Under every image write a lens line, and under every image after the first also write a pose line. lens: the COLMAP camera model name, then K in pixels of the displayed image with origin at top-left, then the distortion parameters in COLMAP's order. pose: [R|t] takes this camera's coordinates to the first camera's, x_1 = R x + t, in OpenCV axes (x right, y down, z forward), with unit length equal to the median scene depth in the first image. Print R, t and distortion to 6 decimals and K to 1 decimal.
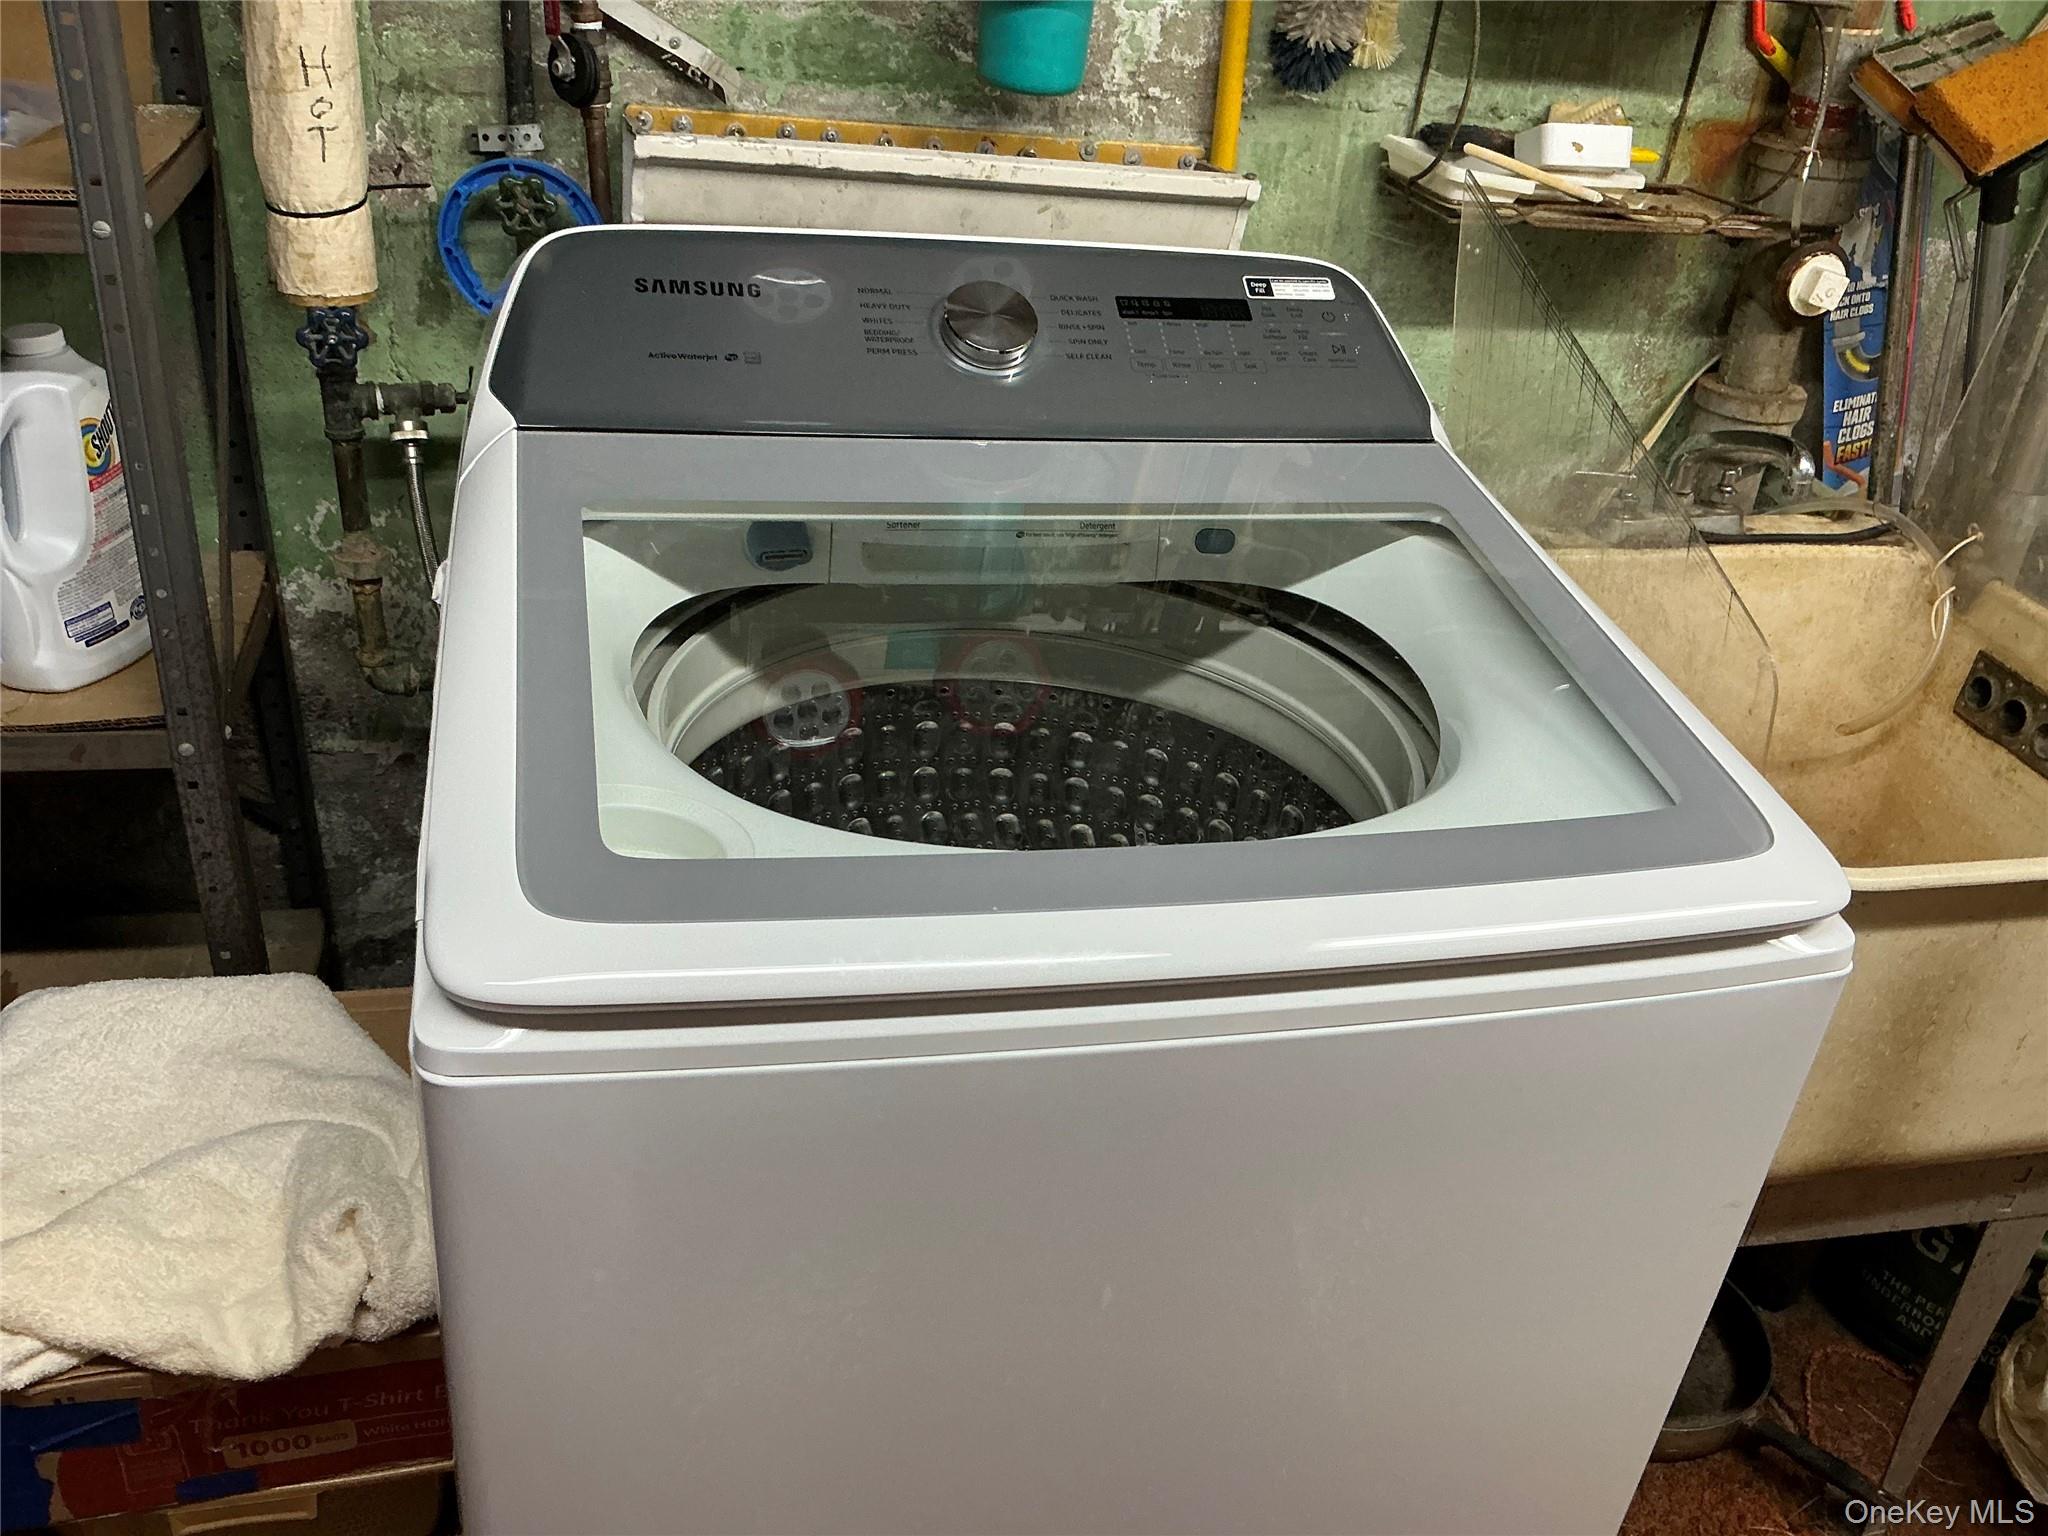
lens RADIAL K [[1696.2, 0, 1029.7], [0, 1696.2, 760.1], [0, 0, 1]] dist [0.137696, -0.289423]
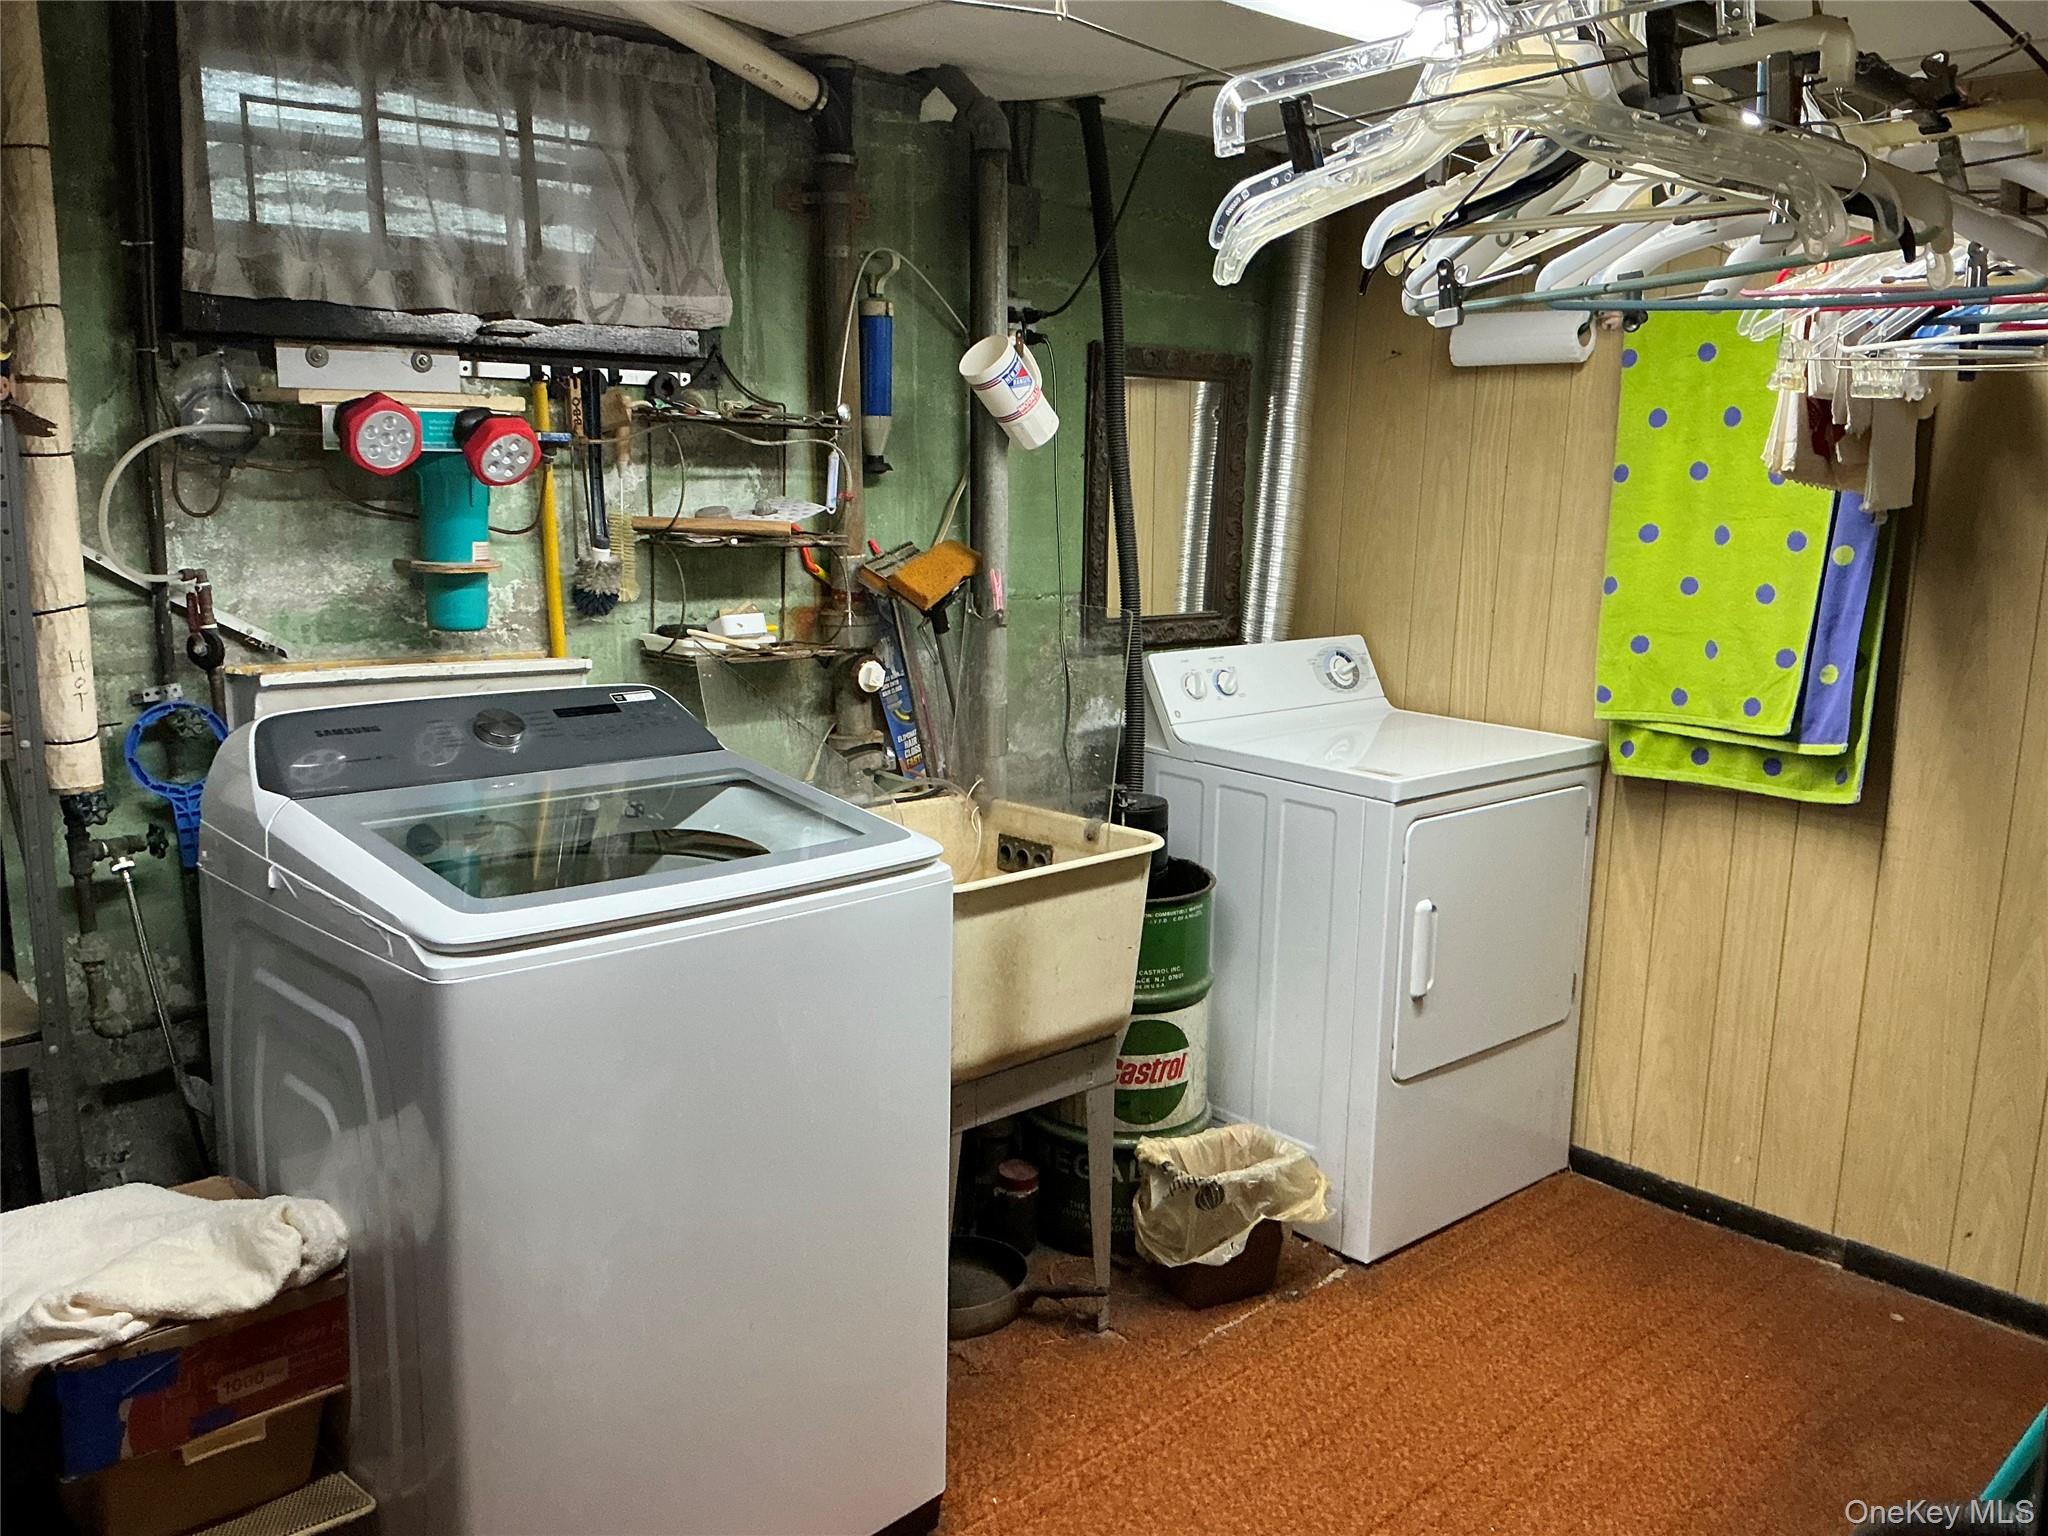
lens RADIAL K [[1696.2, 0, 1029.7], [0, 1696.2, 760.1], [0, 0, 1]] dist [0.137696, -0.289423]
pose [[0.862036, -0.165344, 0.479118, -0.355041], [0.307130, 0.922380, -0.234279, 0.344240], [-0.403193, 0.349109, 0.845907, -0.728803]]
